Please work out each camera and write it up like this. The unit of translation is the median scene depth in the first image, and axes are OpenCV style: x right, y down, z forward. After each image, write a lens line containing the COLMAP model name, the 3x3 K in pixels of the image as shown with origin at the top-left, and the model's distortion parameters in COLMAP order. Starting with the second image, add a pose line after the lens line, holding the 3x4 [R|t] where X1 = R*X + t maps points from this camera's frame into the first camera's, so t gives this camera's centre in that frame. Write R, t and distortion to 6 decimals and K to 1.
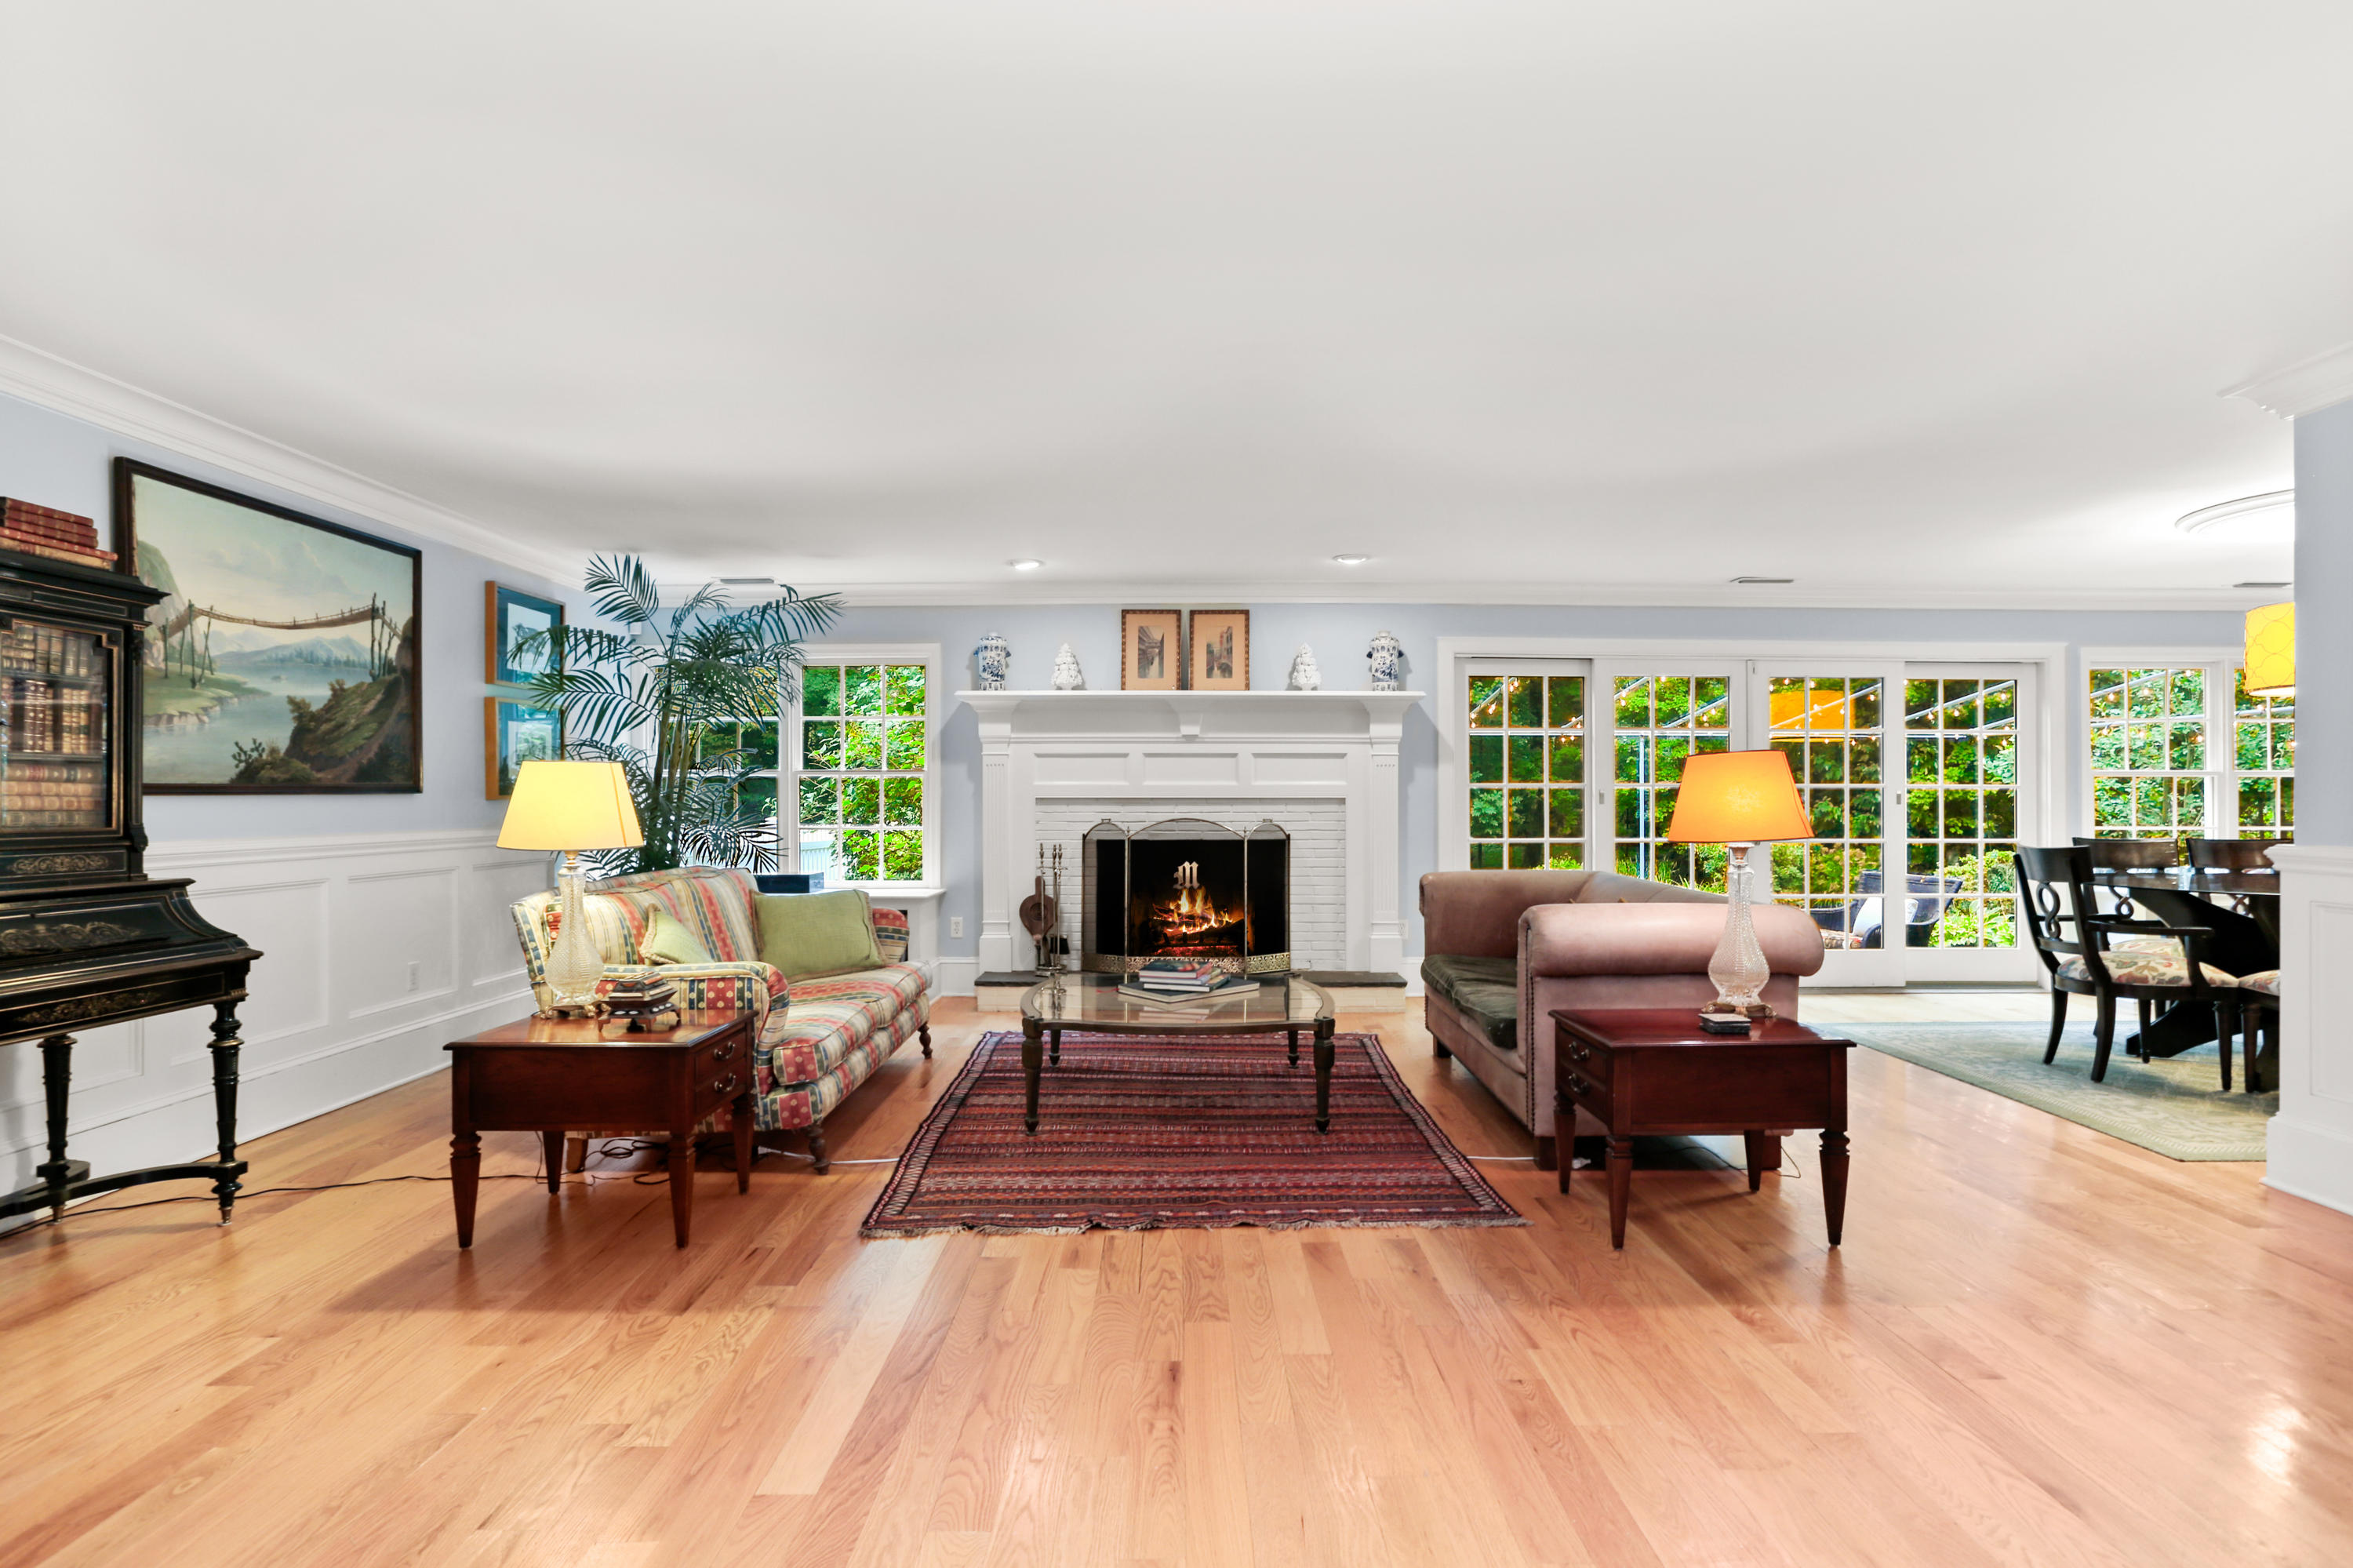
lens RADIAL K [[1186.6, 0, 1197.1], [0, 1186.6, 793.8], [0, 0, 1]] dist [-0.017631, 0.001424]
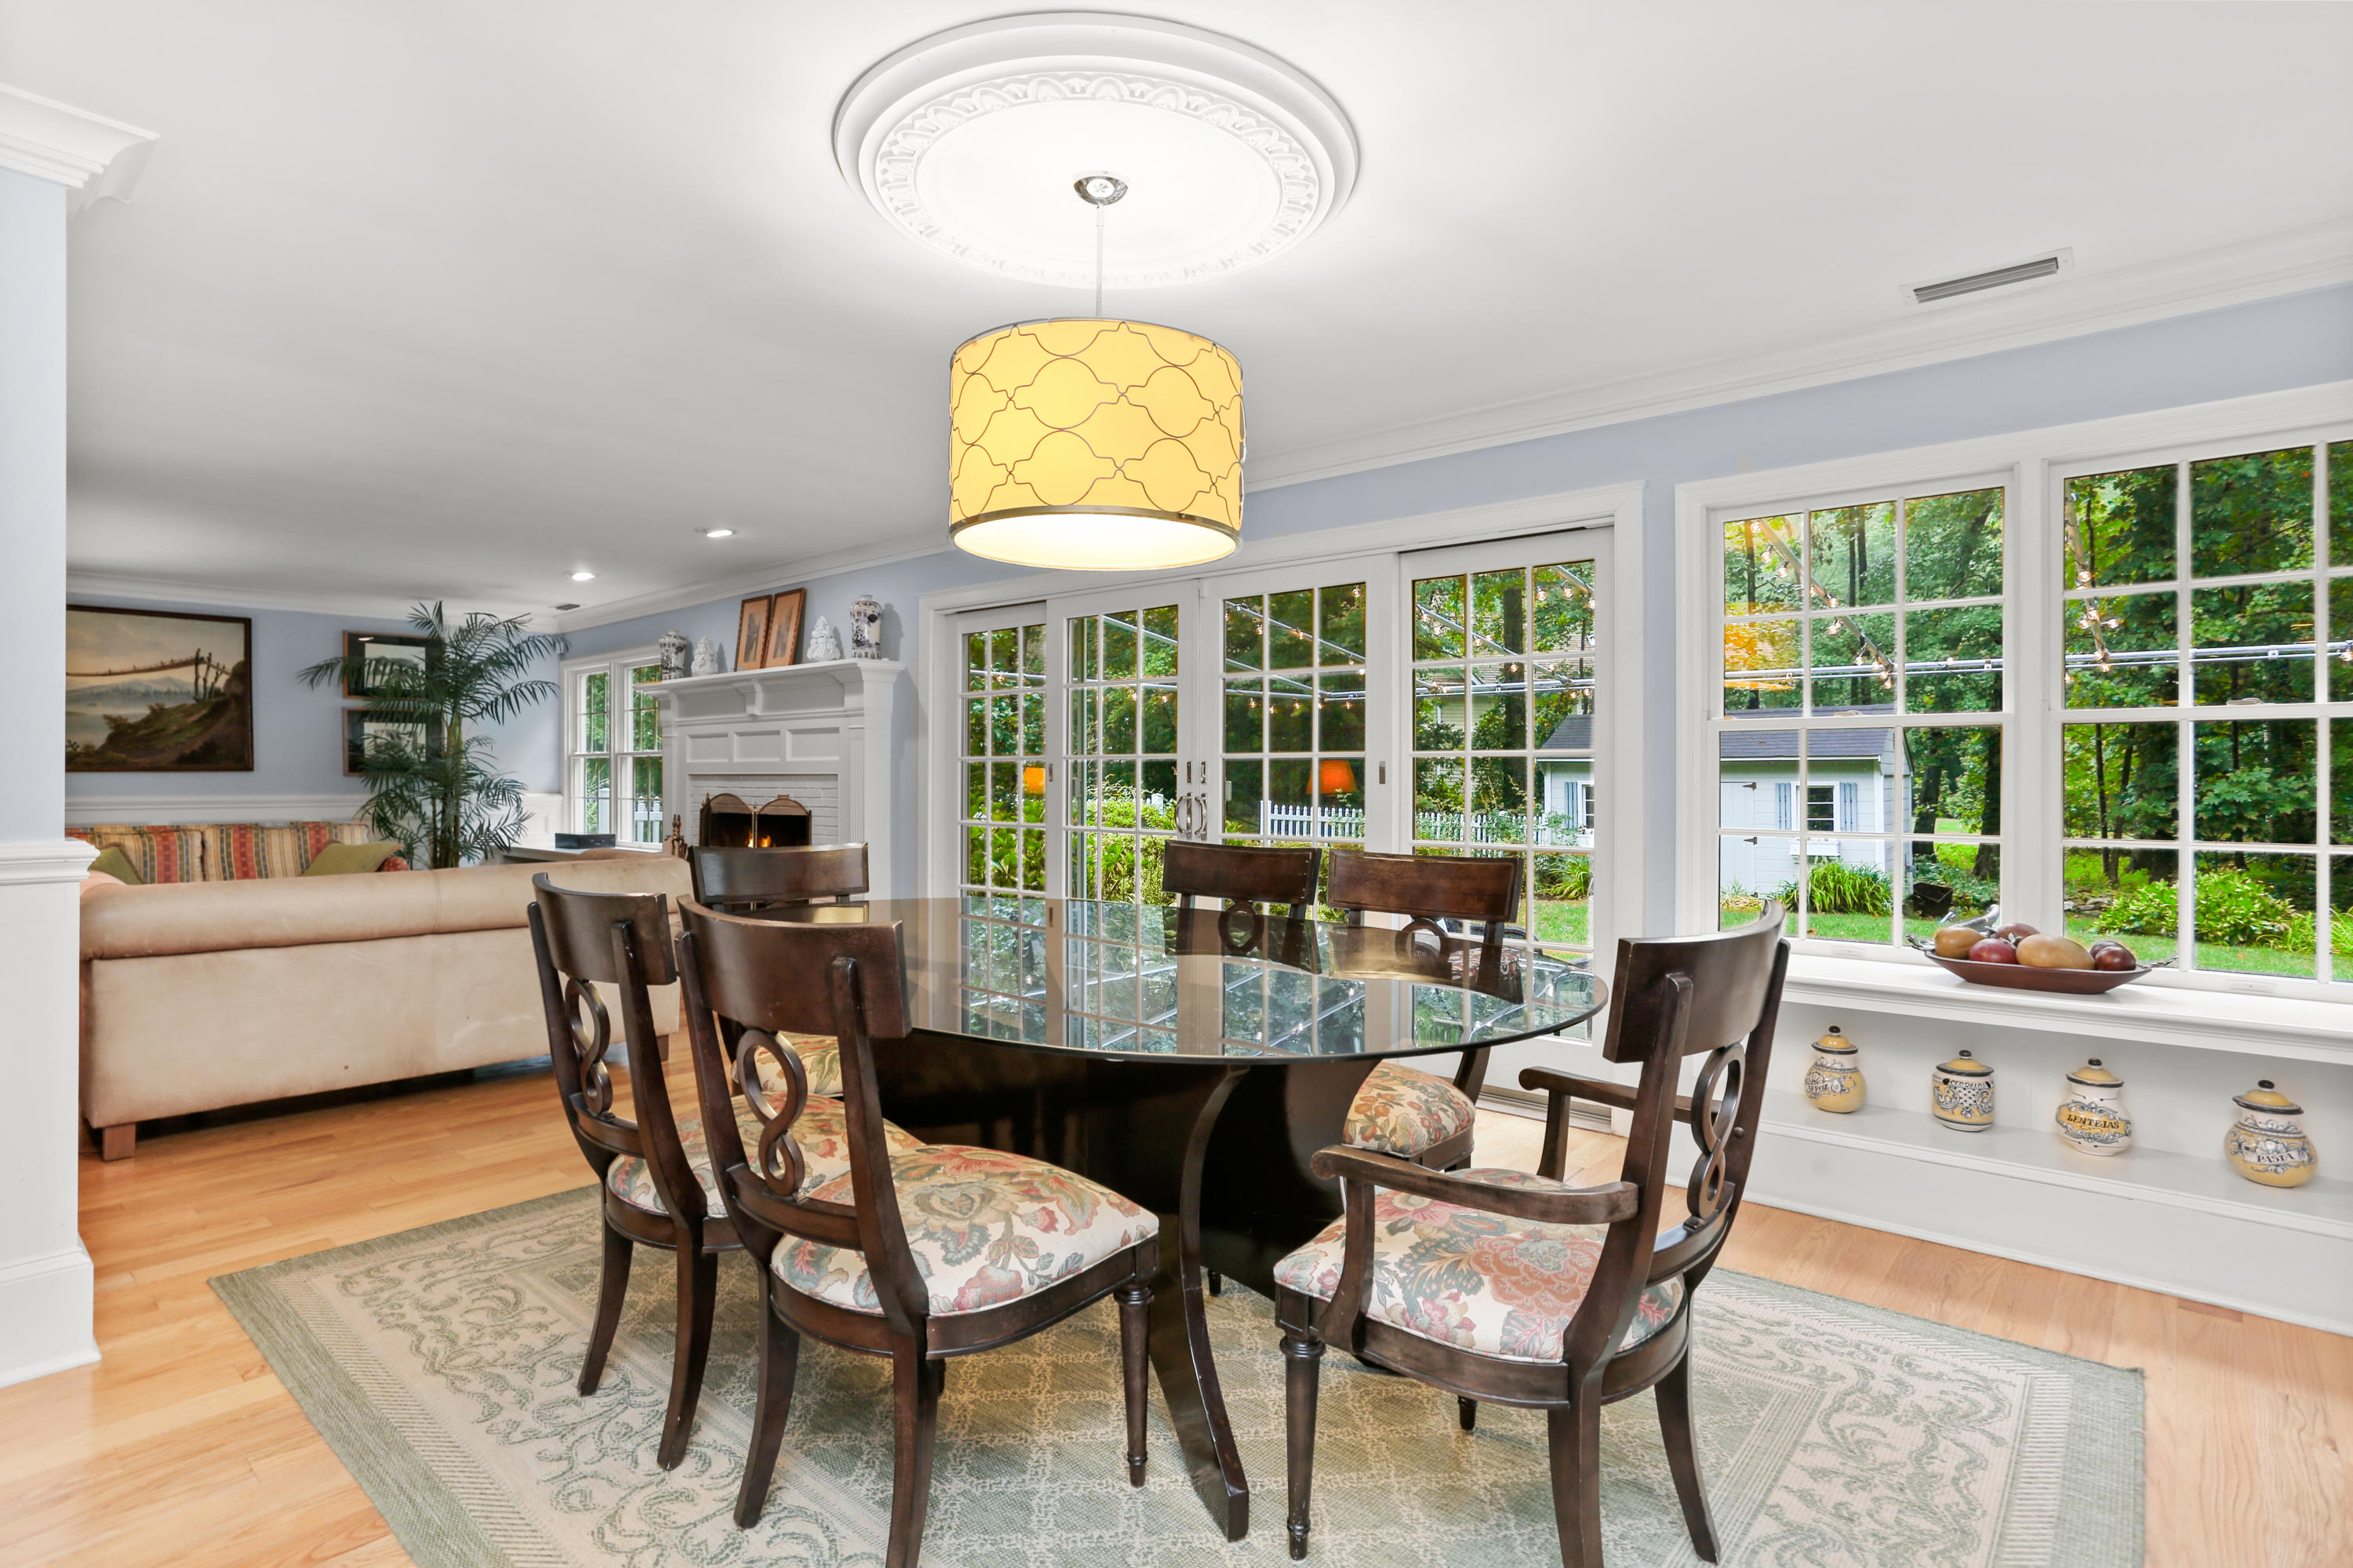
lens RADIAL K [[1186.6, 0, 1178.4], [0, 1186.6, 778.6], [0, 0, 1]] dist [-0.017631, 0.001424]
pose [[0.739856, 0.002844, -0.672759, 1.378140], [0.000930, 0.999986, 0.005251, 0.003212], [0.672764, -0.004511, 0.739843, 0.689006]]
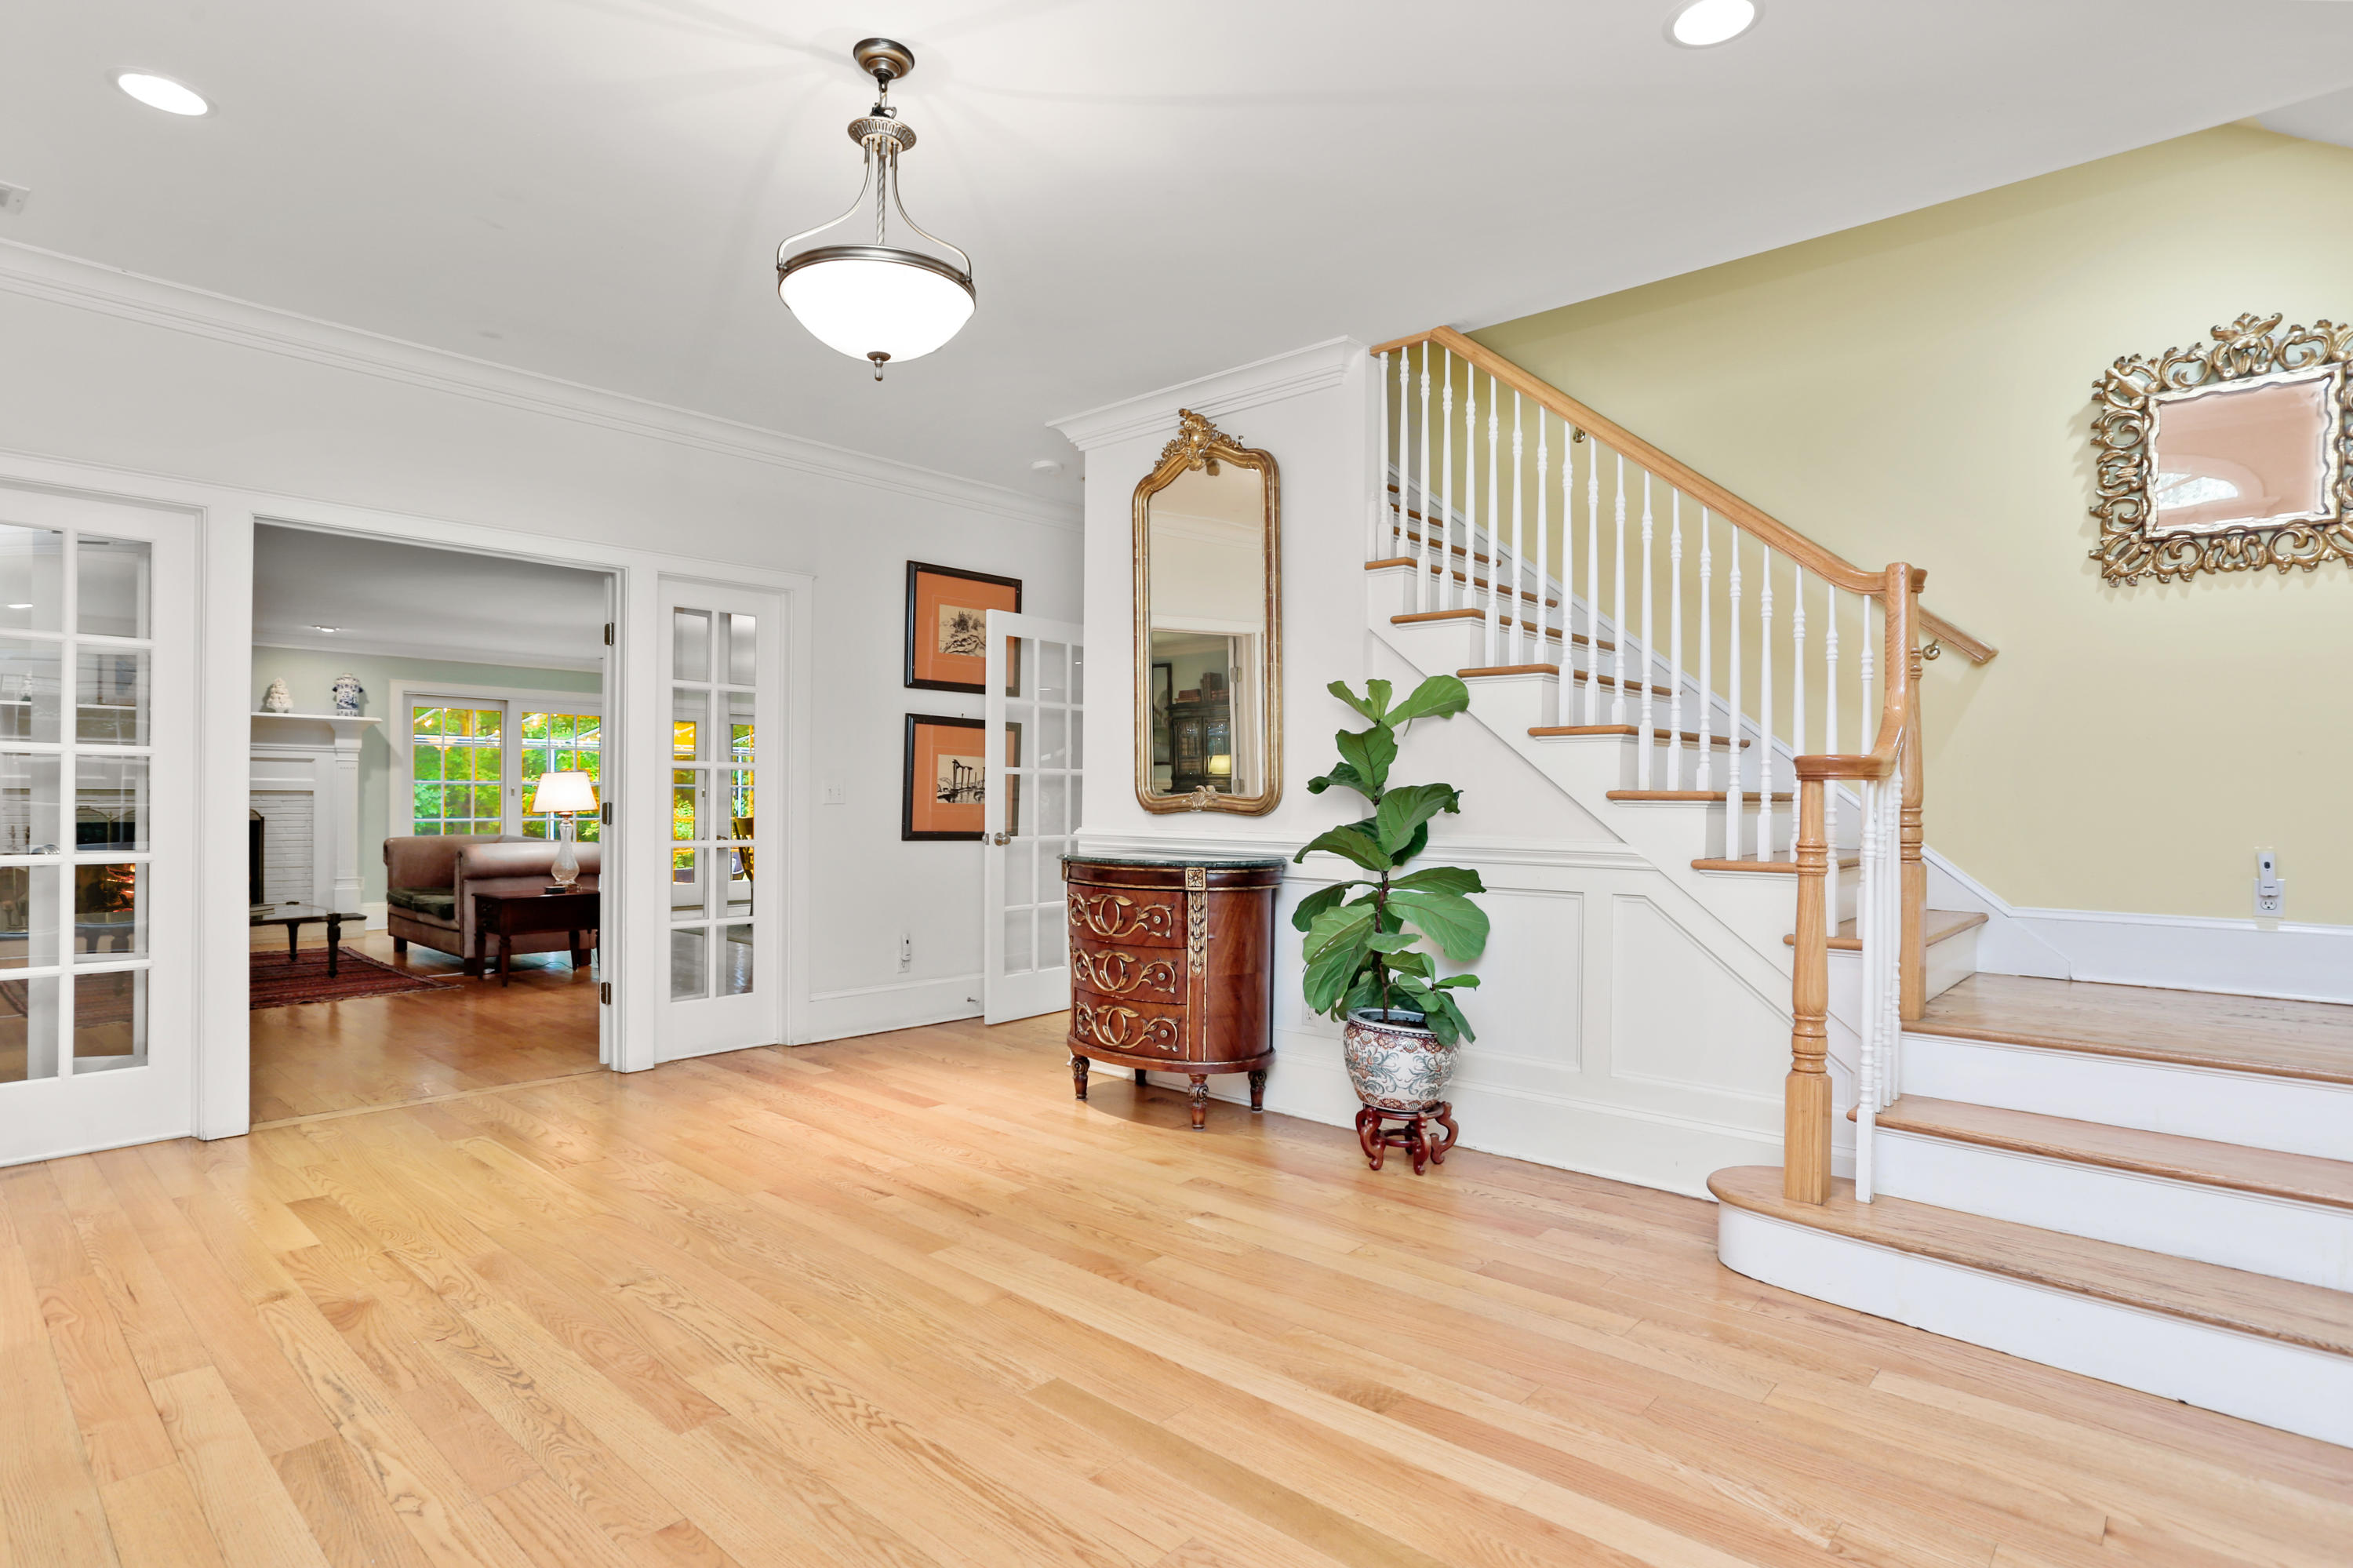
lens RADIAL K [[1186.6, 0, 1183.3], [0, 1186.6, 792.2], [0, 0, 1]] dist [-0.017631, 0.001424]
pose [[0.677140, 0.007483, 0.735816, -0.291007], [-0.012062, 0.999927, 0.000931, -0.012310], [-0.735755, -0.009506, 0.677181, -1.006690]]
